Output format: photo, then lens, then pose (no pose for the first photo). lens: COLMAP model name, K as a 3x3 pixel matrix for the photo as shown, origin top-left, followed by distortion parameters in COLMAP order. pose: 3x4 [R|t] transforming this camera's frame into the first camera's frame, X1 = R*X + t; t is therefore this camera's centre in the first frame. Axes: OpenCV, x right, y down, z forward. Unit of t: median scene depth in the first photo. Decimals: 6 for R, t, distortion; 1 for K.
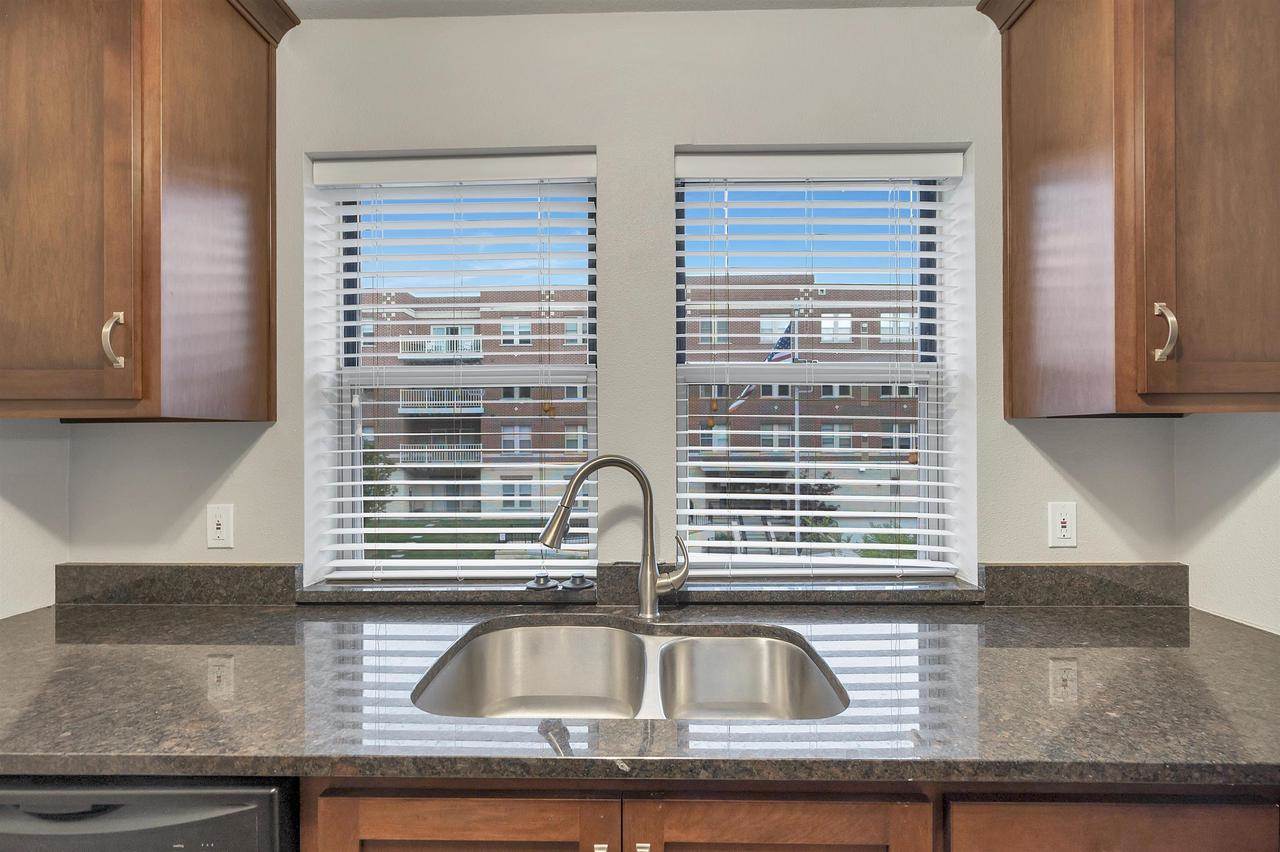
lens RADIAL K [[533.2, 0, 645.6], [0, 533.2, 433.7], [0, 0, 1]] dist [0.000337, -0.000234]
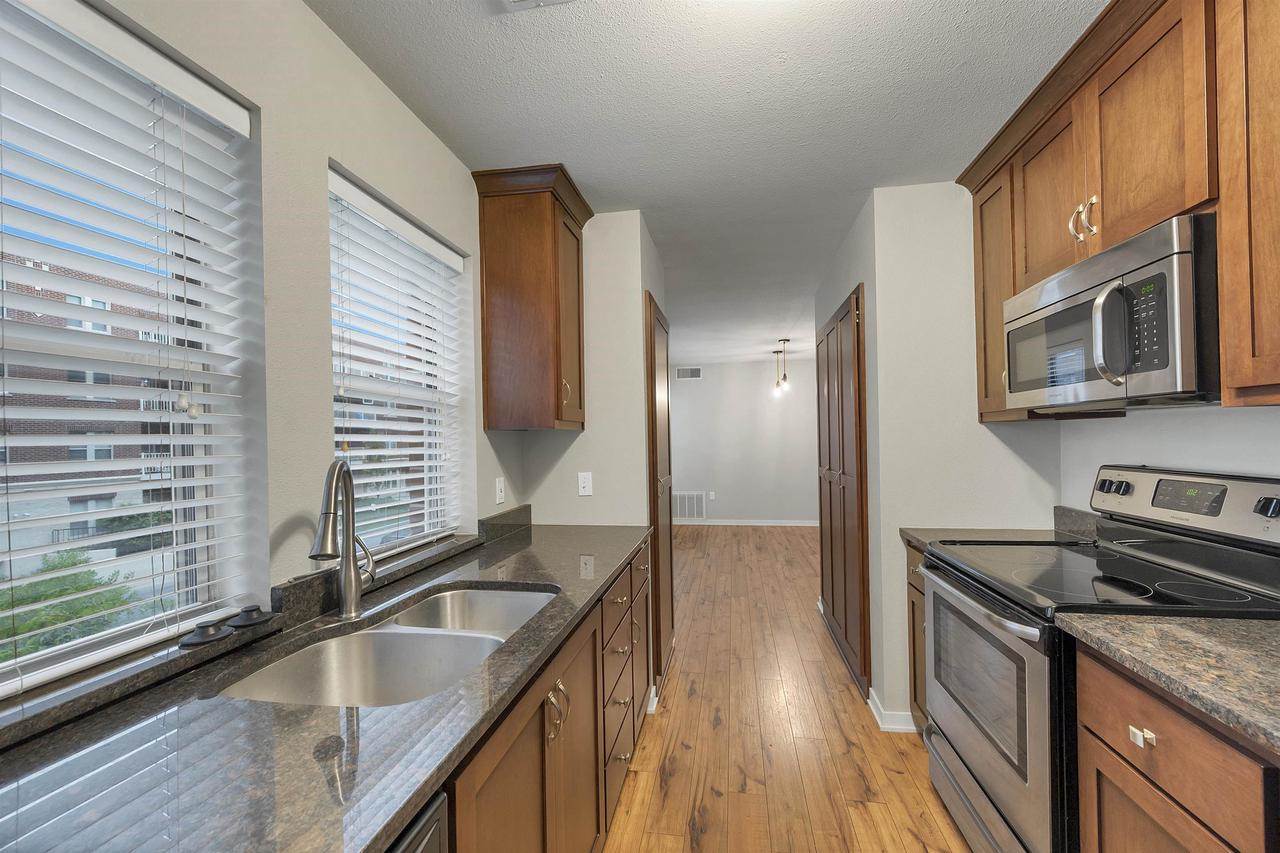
lens RADIAL K [[533.2, 0, 645.6], [0, 533.2, 434.2], [0, 0, 1]] dist [0.000337, -0.000234]
pose [[0.147836, 0.005943, 0.988994, -0.897111], [0.010607, 0.999915, -0.007594, 0.003046], [-0.988955, 0.011613, 0.147760, 0.263393]]
